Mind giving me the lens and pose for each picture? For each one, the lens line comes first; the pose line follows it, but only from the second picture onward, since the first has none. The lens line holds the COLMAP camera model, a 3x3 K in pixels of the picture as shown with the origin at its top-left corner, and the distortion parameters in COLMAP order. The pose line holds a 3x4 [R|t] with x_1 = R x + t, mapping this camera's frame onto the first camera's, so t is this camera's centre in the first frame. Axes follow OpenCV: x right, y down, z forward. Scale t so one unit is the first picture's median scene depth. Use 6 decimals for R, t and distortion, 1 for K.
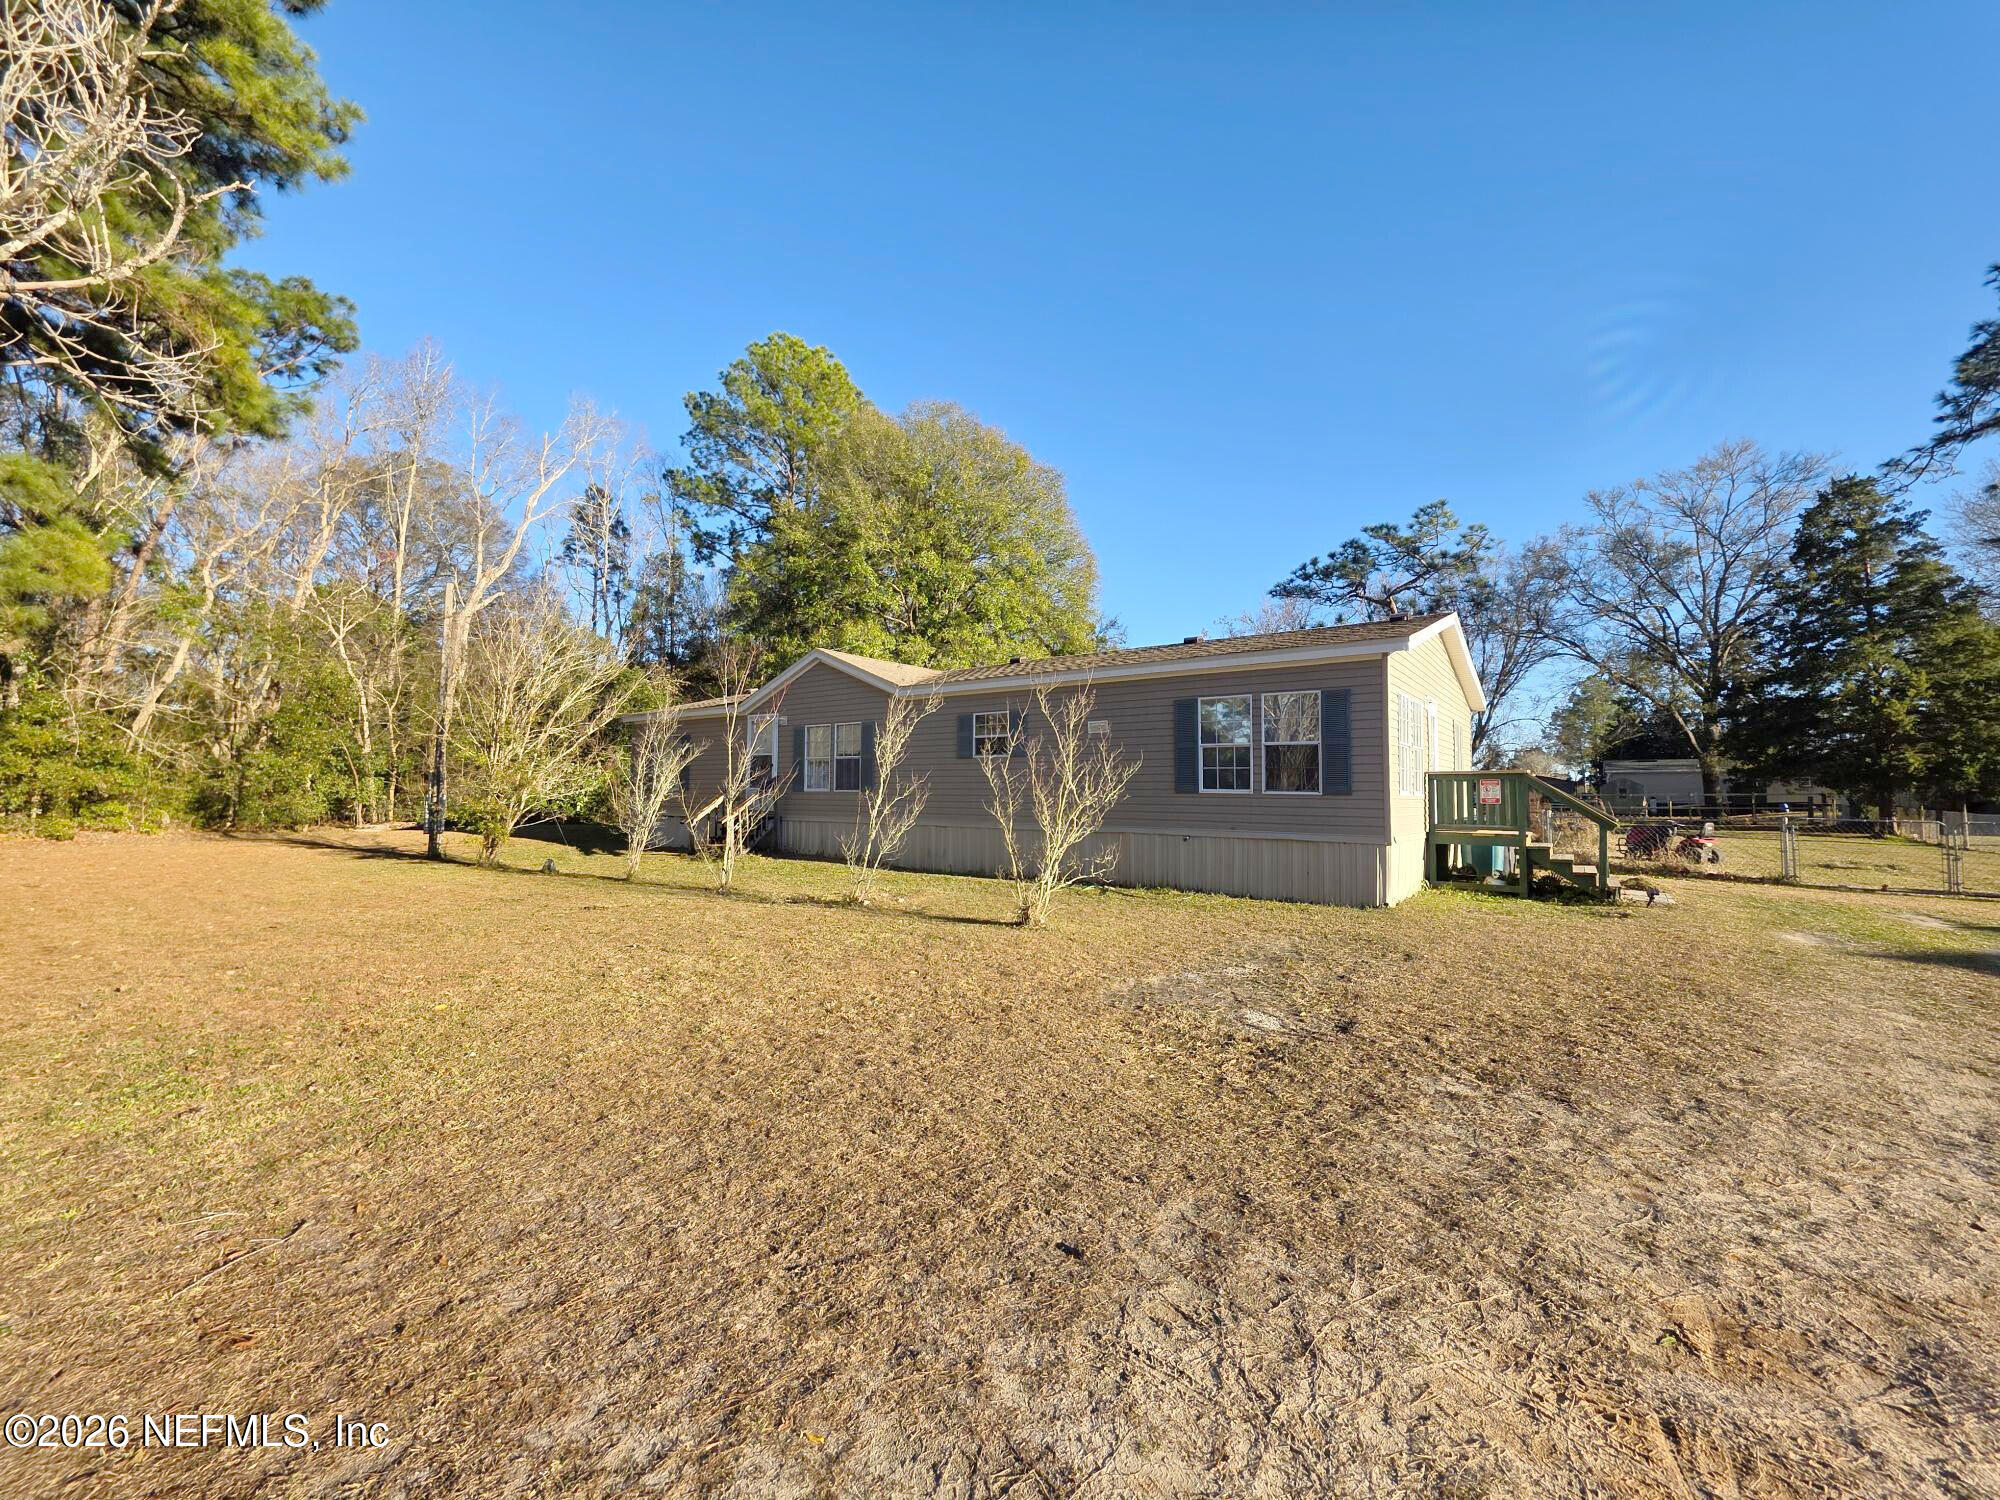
lens RADIAL K [[809.5, 0, 1002.9], [0, 809.5, 743.3], [0, 0, 1]] dist [0.000737, 0.000225]
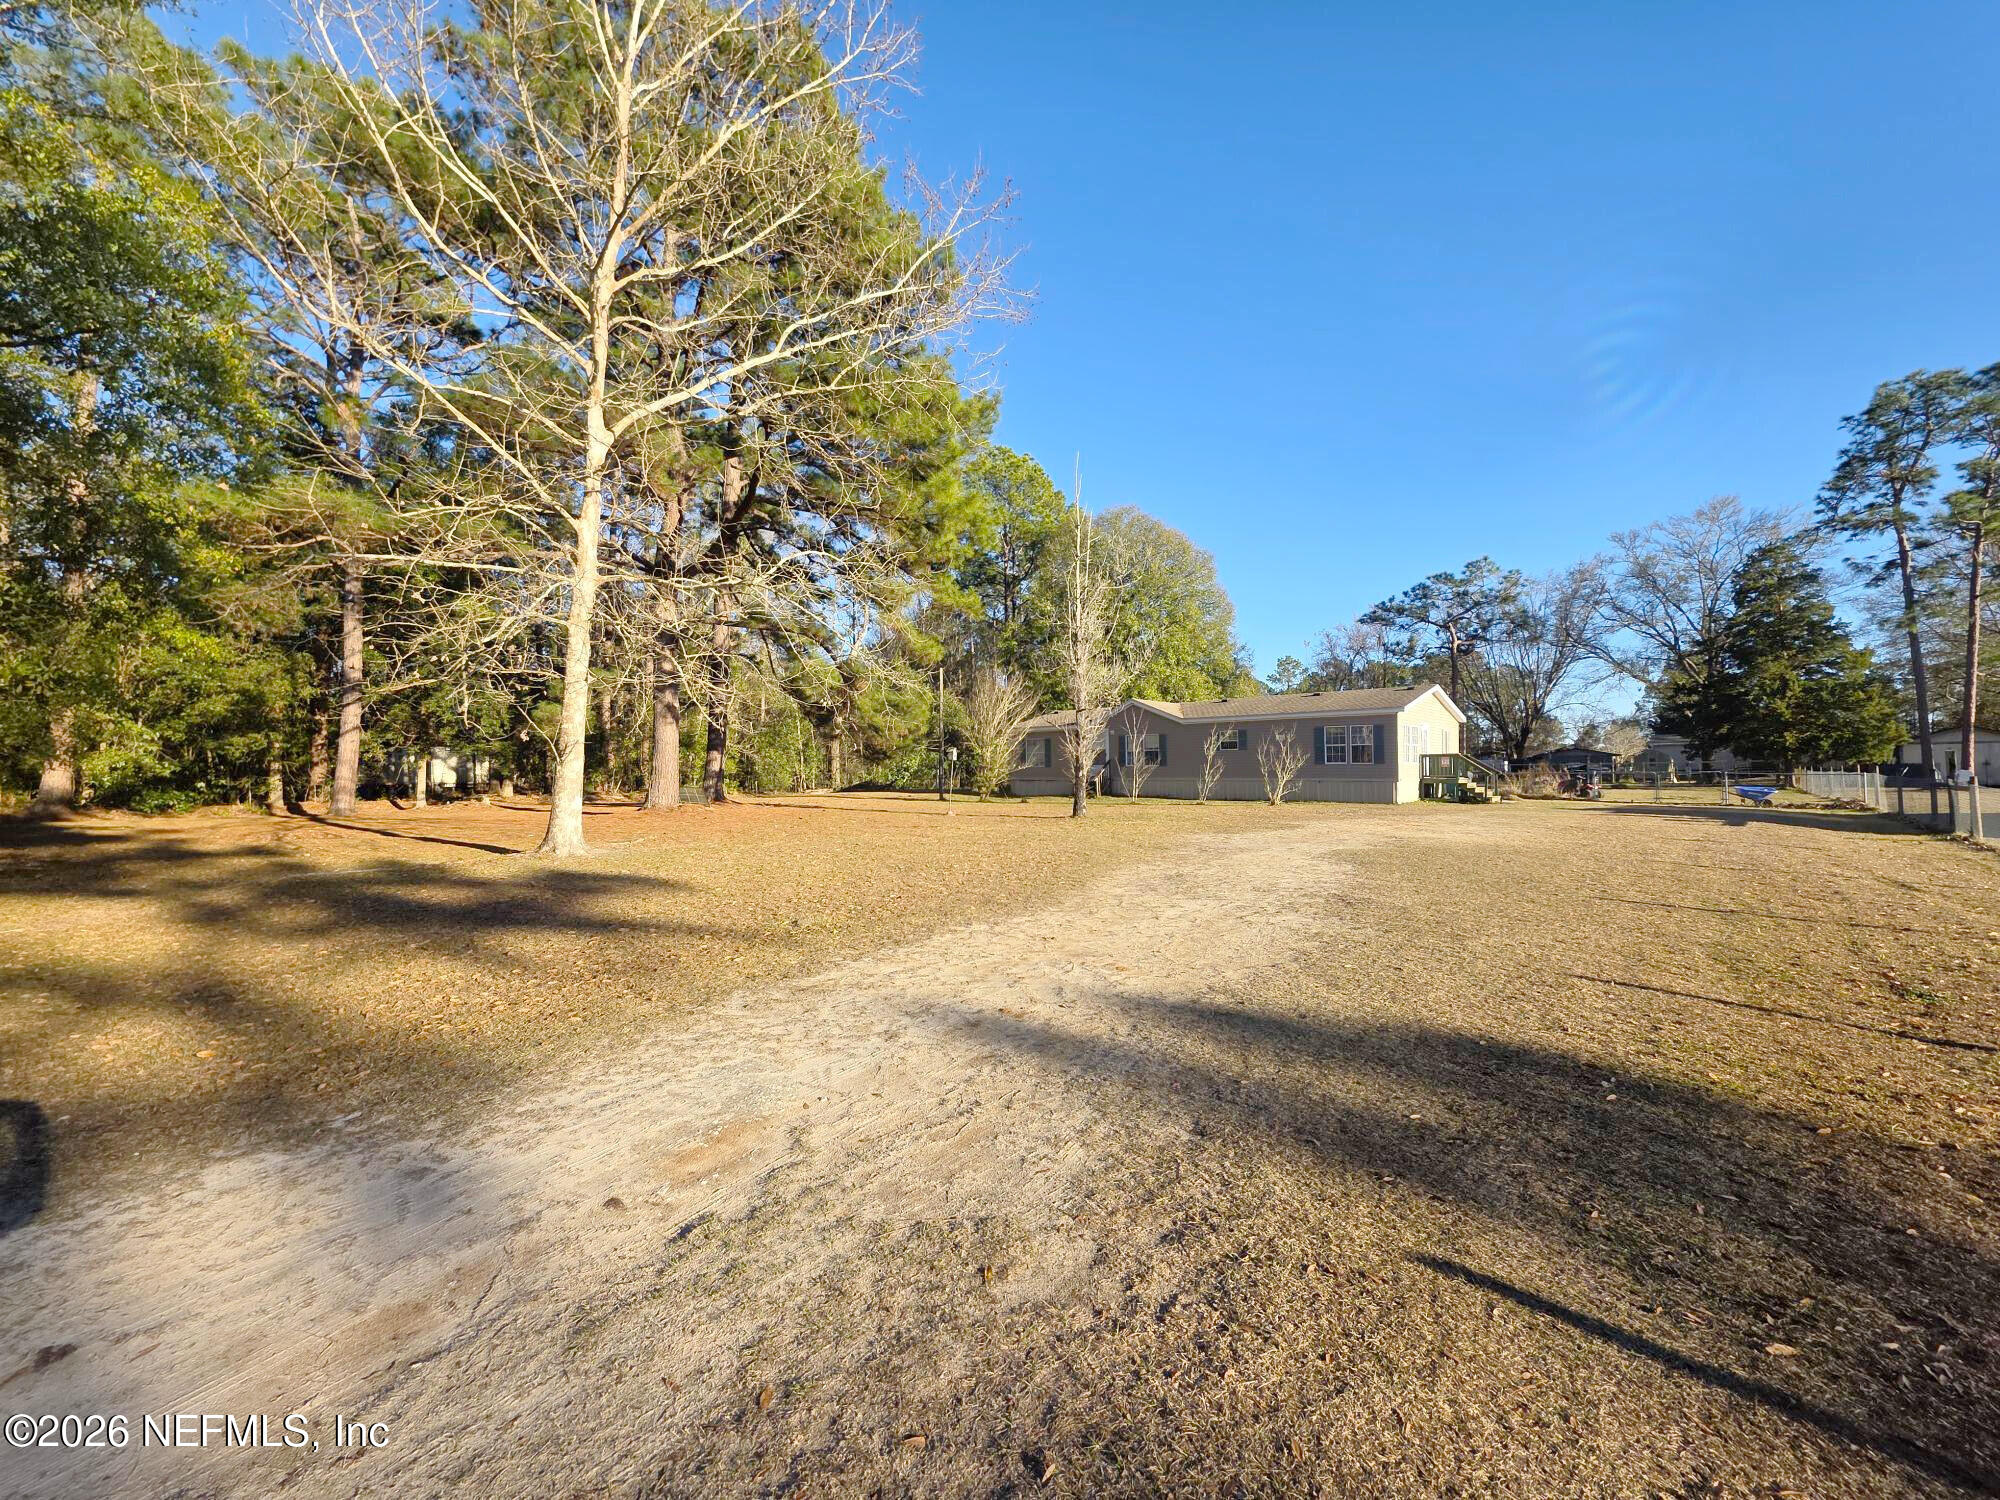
lens RADIAL K [[809.5, 0, 998.4], [0, 809.5, 757.3], [0, 0, 1]] dist [0.000737, 0.000225]
pose [[0.994338, -0.014742, -0.105232, -0.161769], [0.019237, 0.998940, 0.041824, -0.027203], [0.104504, -0.043612, 0.993568, -0.520058]]
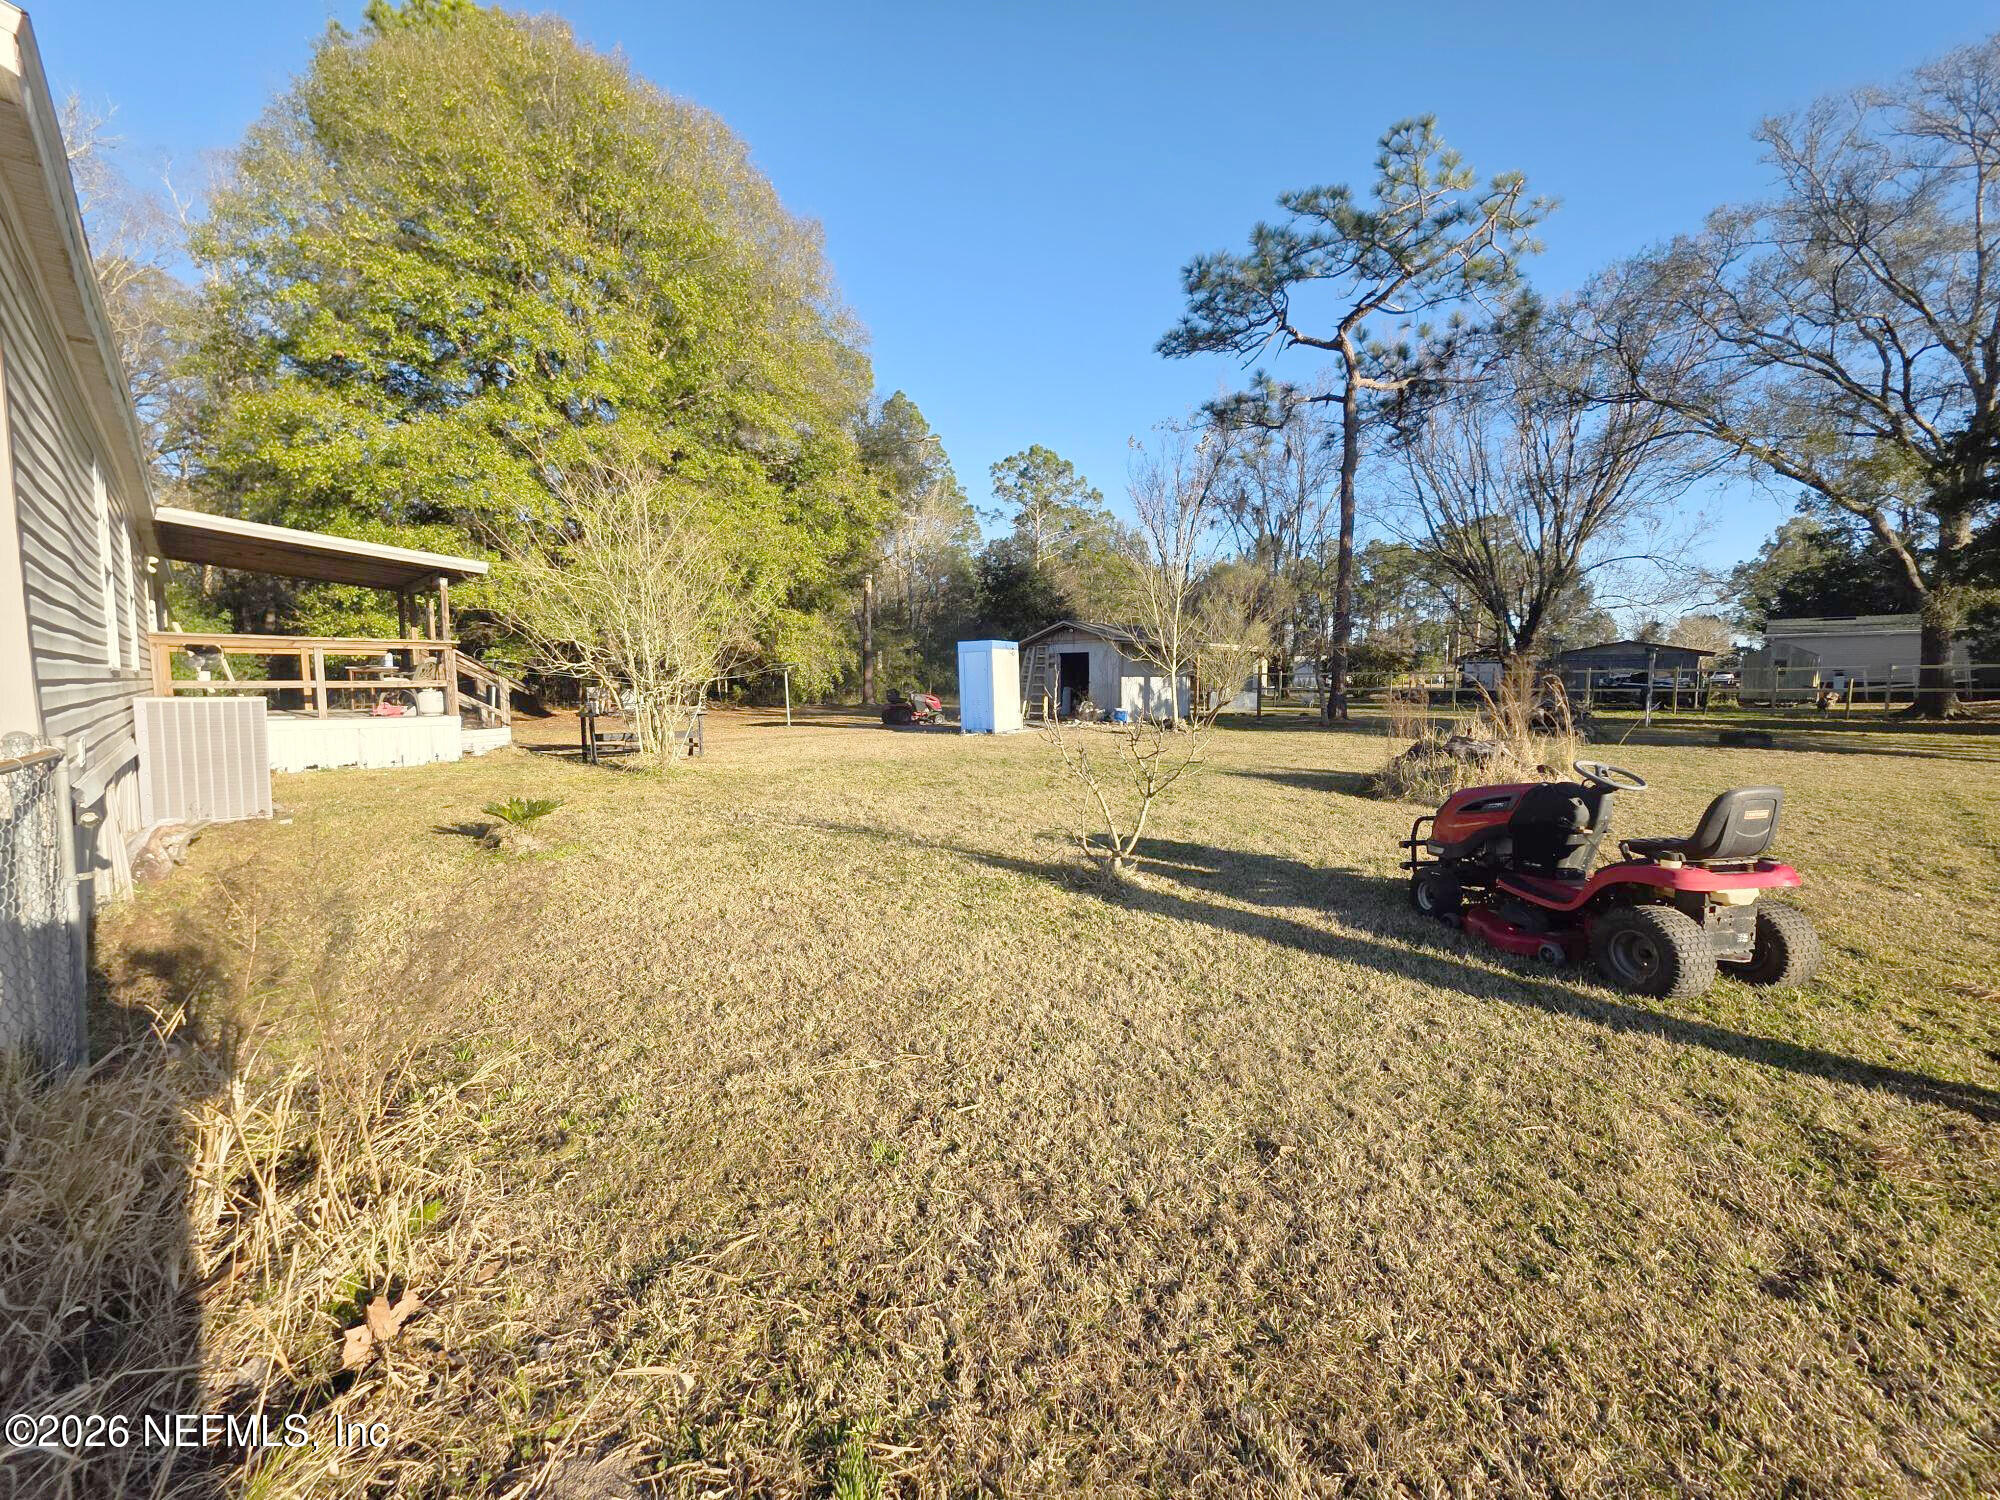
lens RADIAL K [[809.5, 0, 992.2], [0, 809.5, 744.0], [0, 0, 1]] dist [0.000737, 0.000225]
pose [[0.988087, 0.005866, -0.153787, 0.364651], [0.016363, 0.989605, 0.142879, 0.029139], [0.153026, -0.143693, 0.977719, 0.396233]]
